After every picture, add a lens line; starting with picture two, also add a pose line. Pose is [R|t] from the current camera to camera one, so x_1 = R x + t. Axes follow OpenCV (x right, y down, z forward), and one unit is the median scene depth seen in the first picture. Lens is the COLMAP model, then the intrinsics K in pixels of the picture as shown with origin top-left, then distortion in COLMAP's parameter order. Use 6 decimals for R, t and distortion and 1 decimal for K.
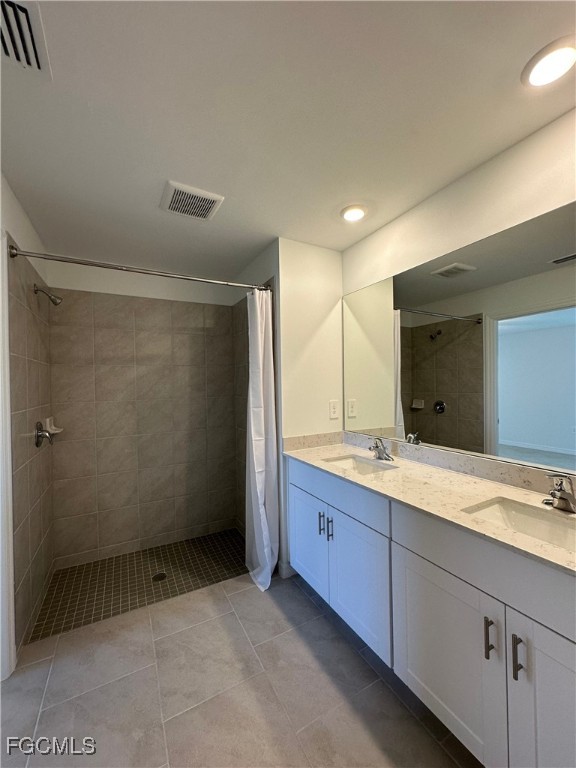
lens RADIAL K [[306.2, 0, 288.0], [0, 306.2, 384.0], [0, 0, 1]] dist [-0.001752, -0.000023]
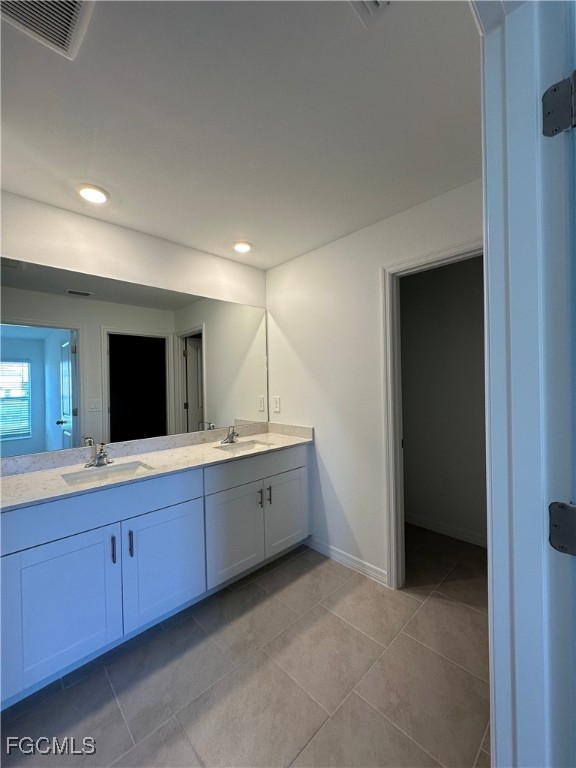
lens RADIAL K [[306.2, 0, 288.0], [0, 306.2, 384.0], [0, 0, 1]] dist [-0.001752, -0.000023]
pose [[-0.265993, 0.016389, 0.963836, -0.988625], [0.021509, 0.999707, -0.011063, 0.020528], [-0.963735, 0.017788, -0.266268, 0.888428]]
